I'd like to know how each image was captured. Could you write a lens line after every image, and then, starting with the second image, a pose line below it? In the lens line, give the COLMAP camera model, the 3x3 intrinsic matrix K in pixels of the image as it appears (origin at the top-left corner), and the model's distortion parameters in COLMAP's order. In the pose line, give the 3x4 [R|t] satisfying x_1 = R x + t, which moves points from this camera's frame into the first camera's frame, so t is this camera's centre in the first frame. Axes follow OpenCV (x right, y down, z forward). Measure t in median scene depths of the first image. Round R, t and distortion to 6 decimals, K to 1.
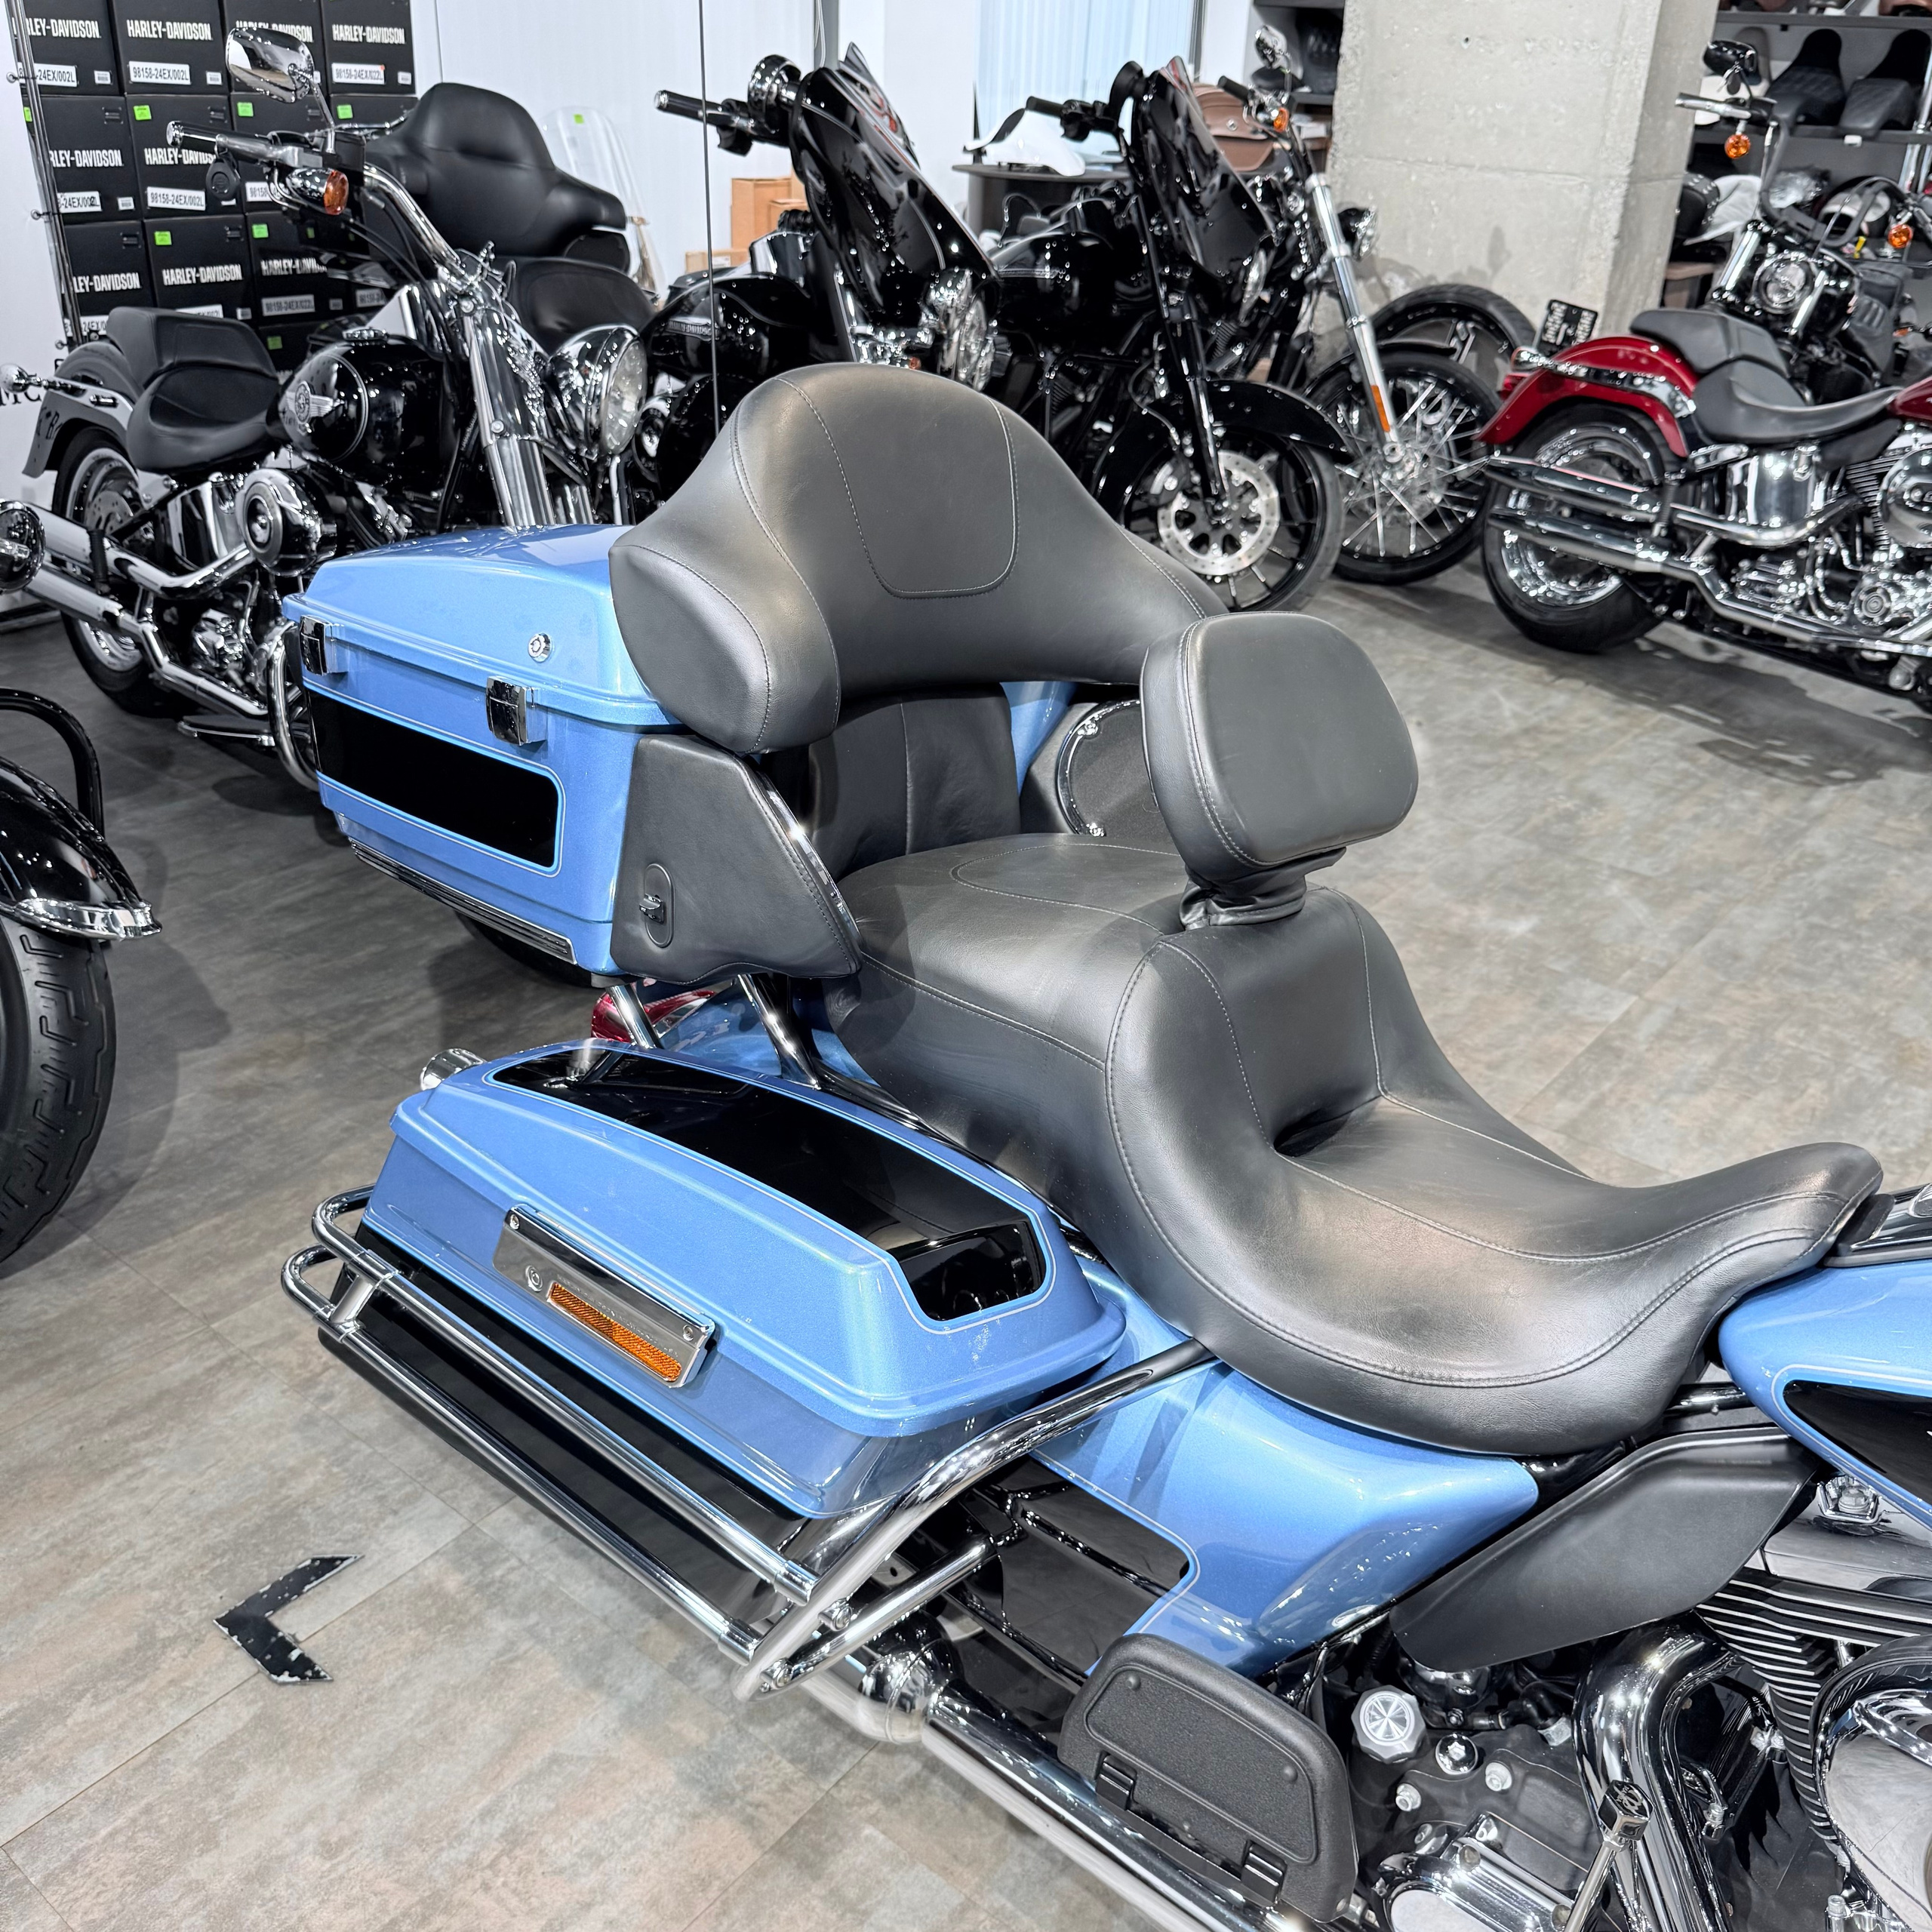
lens RADIAL K [[1824.7, 0, 962.8], [0, 1824.7, 947.7], [0, 0, 1]] dist [0.073614, -0.102023]
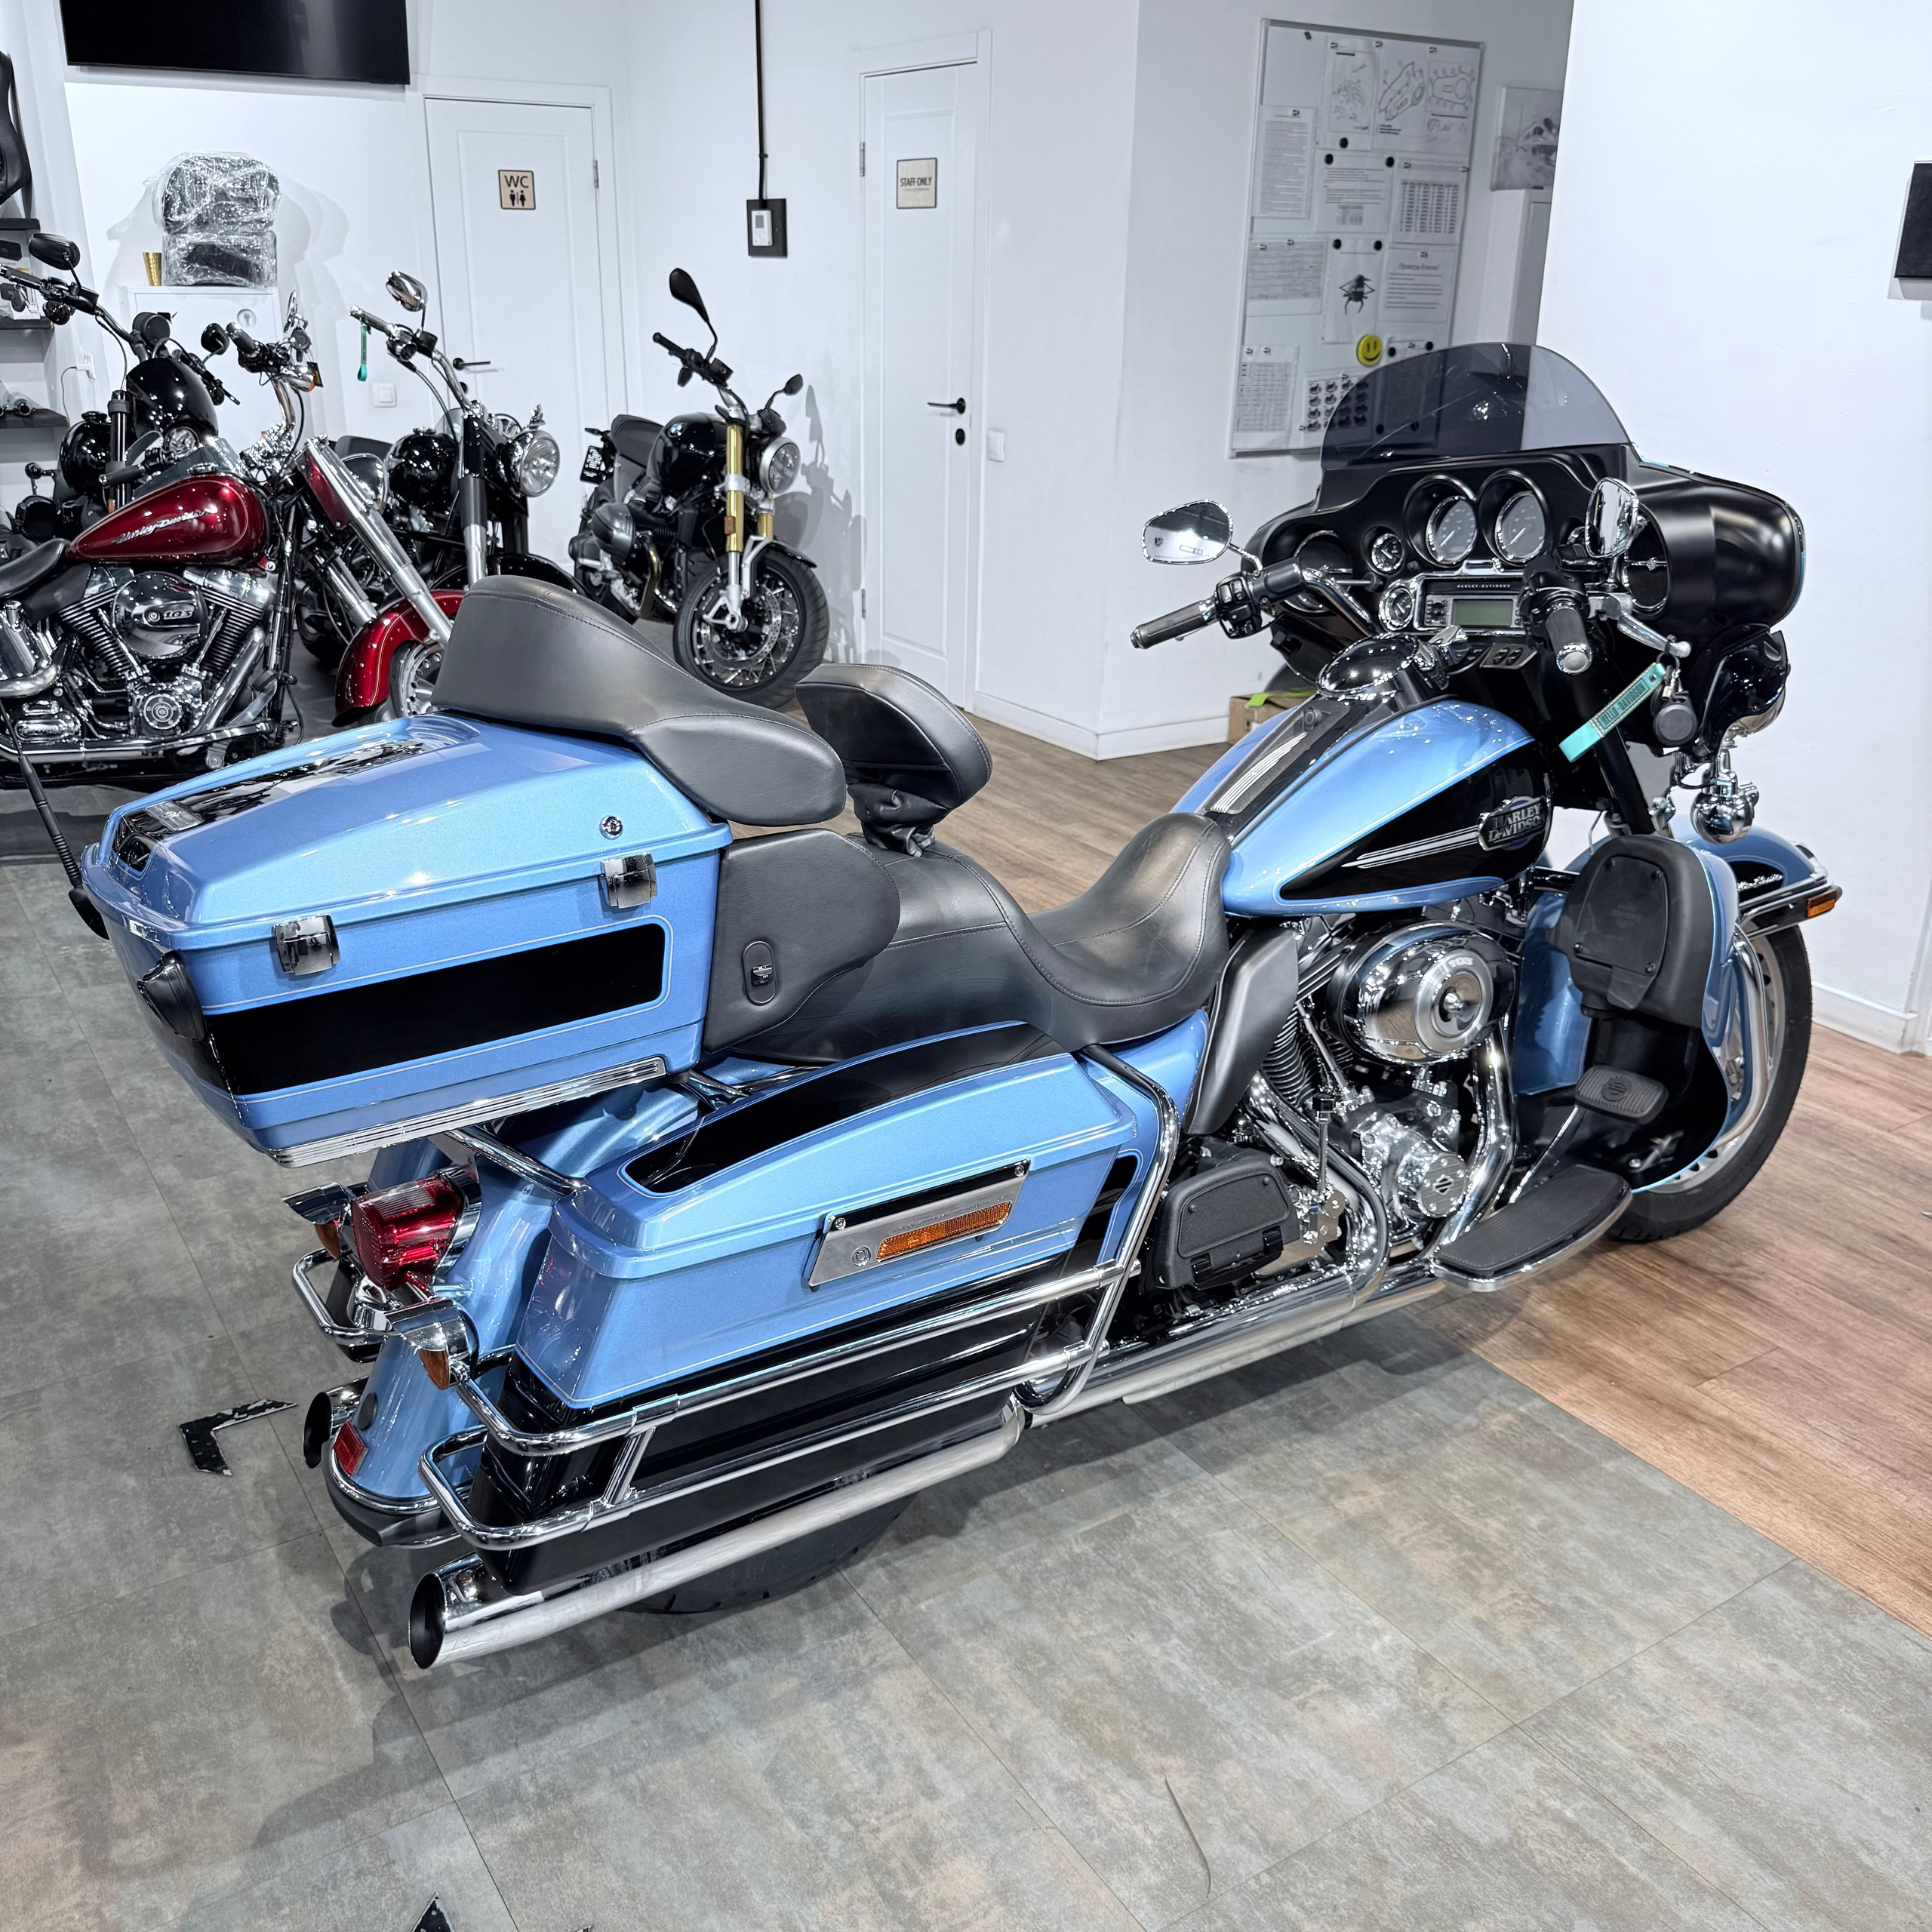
lens RADIAL K [[1826.5, 0, 961.9], [0, 1826.5, 940.9], [0, 0, 1]] dist [0.146469, -0.316951]
pose [[0.322069, -0.359001, 0.876008, -0.392786], [0.423531, 0.882190, 0.205821, -0.078643], [-0.846695, 0.304728, 0.436174, 0.094846]]
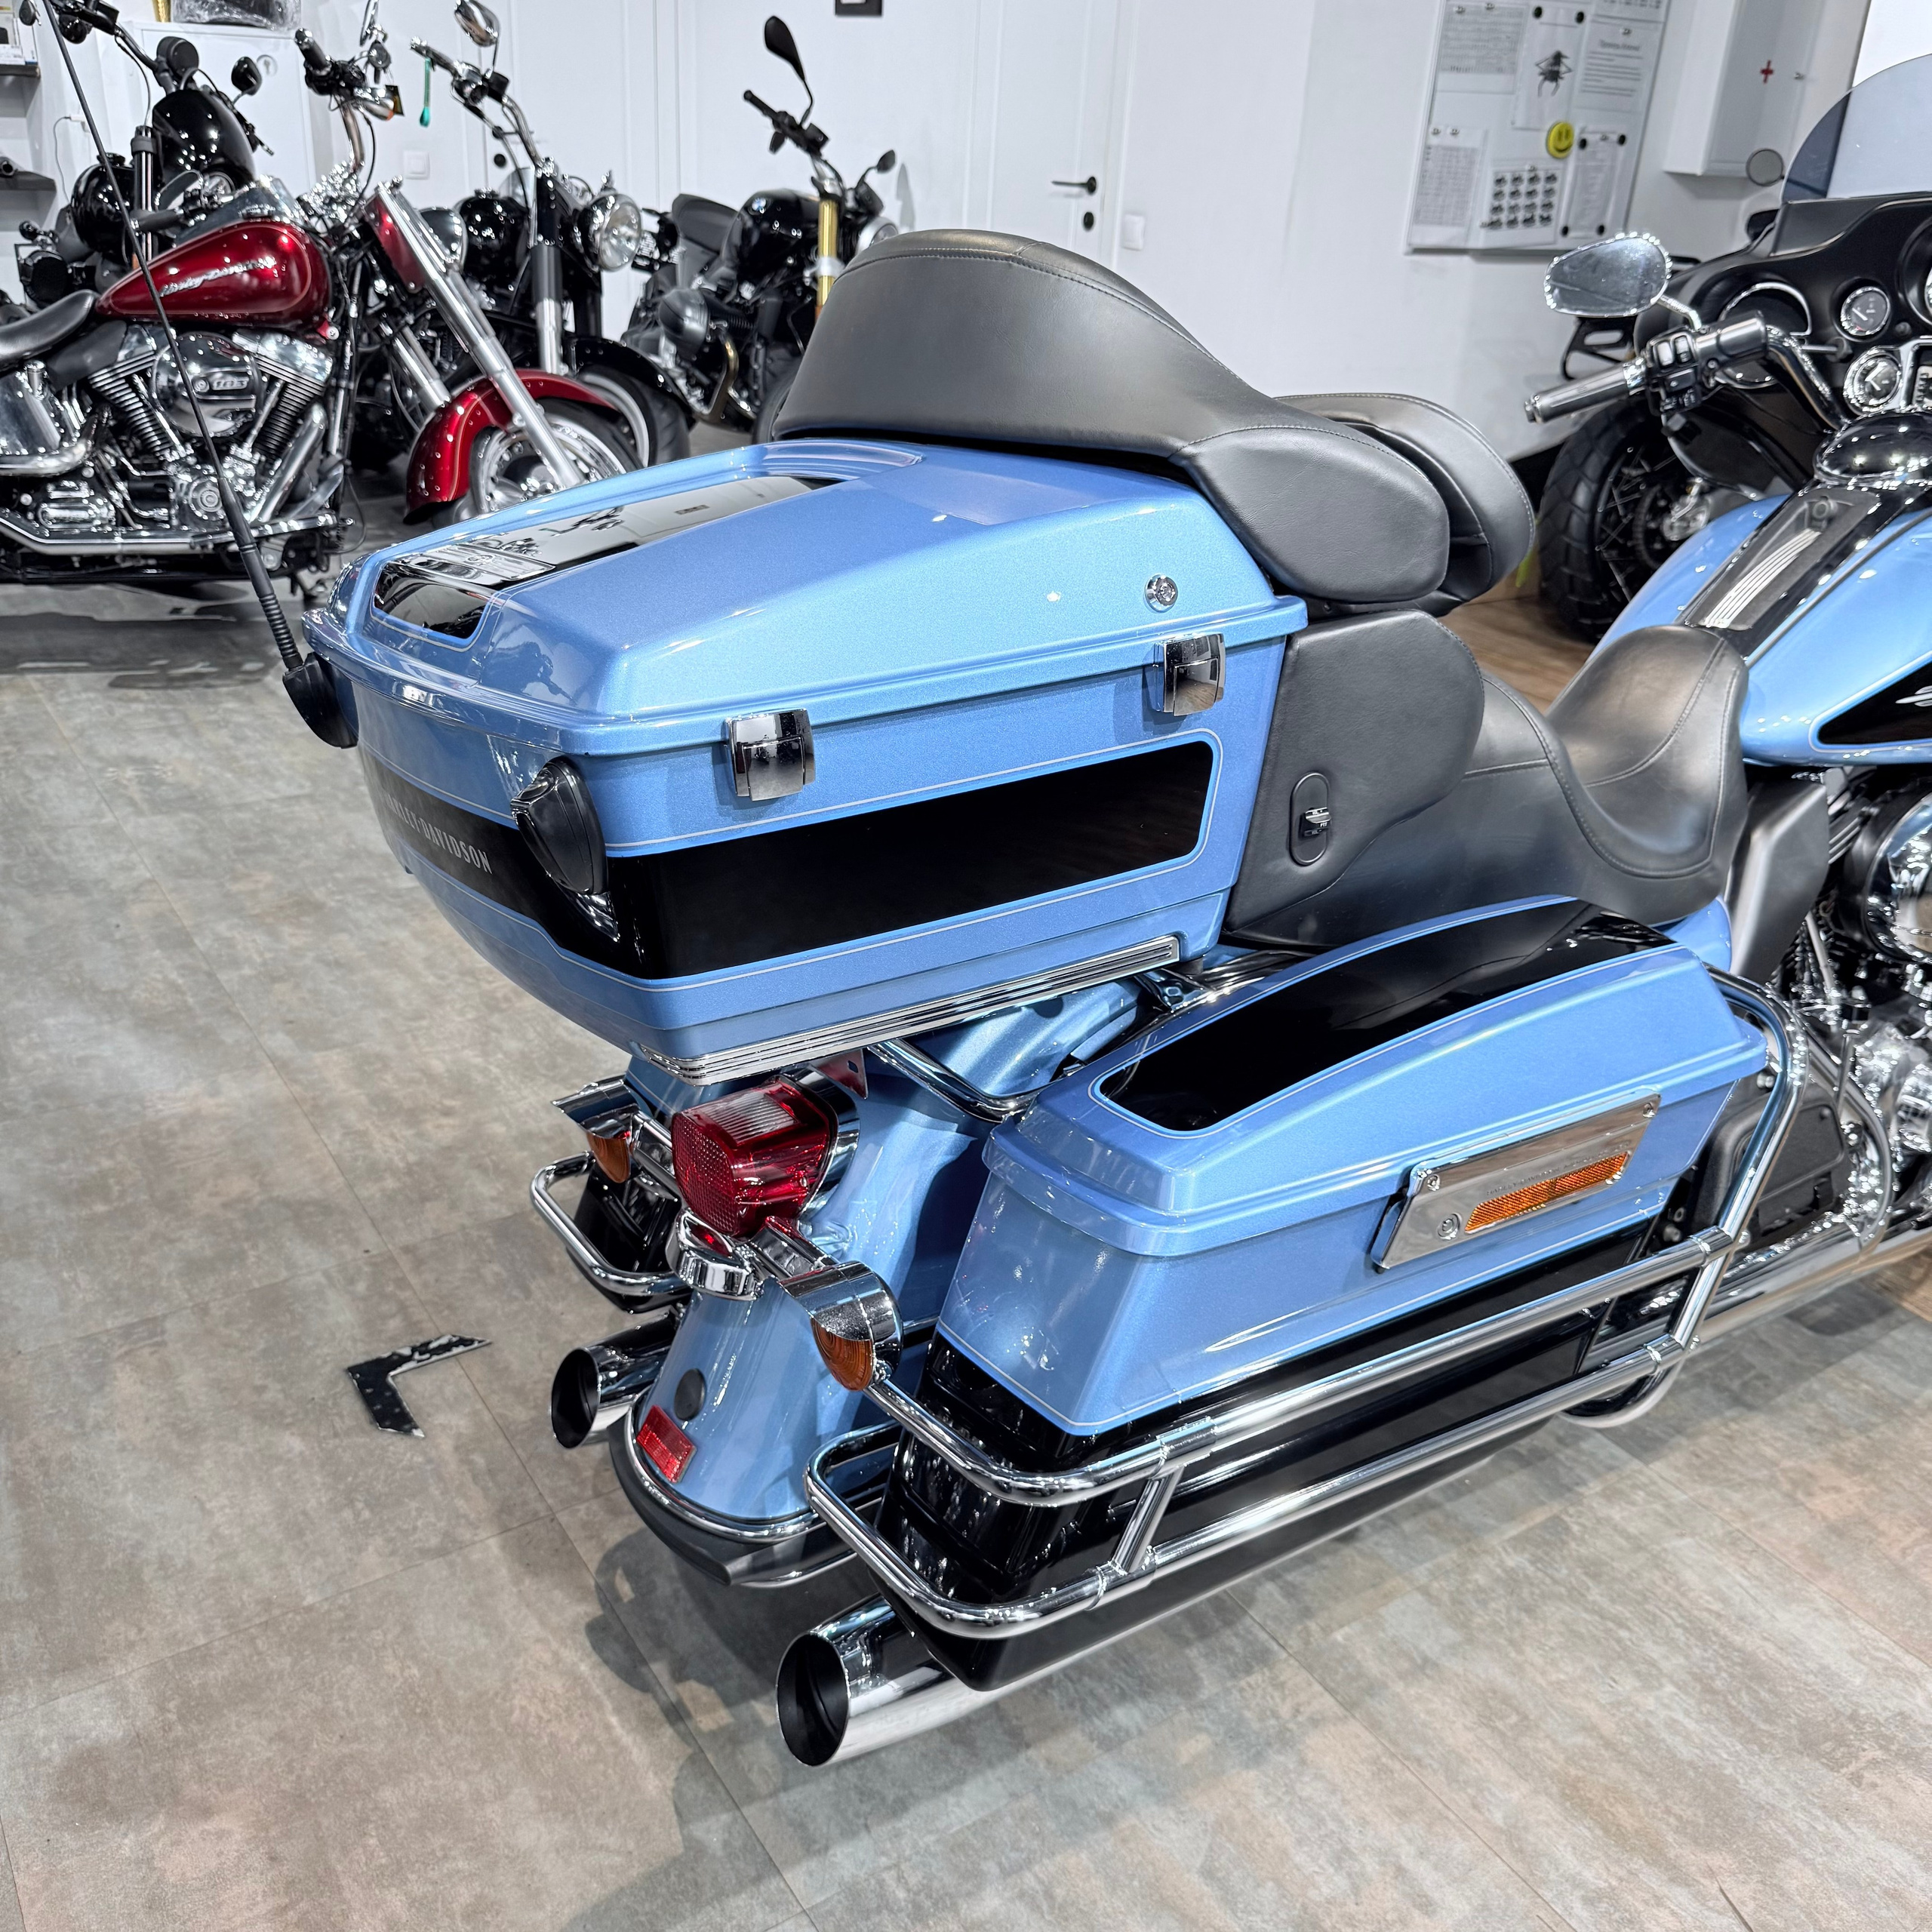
lens RADIAL K [[1862.0, 0, 967.6], [0, 1862.0, 942.4], [0, 0, 1]] dist [0.025845, -0.052904]
pose [[0.311316, -0.416087, 0.854374, -0.322387], [0.392139, 0.875185, 0.283334, -0.092918], [-0.865626, 0.246827, 0.435623, 0.238390]]
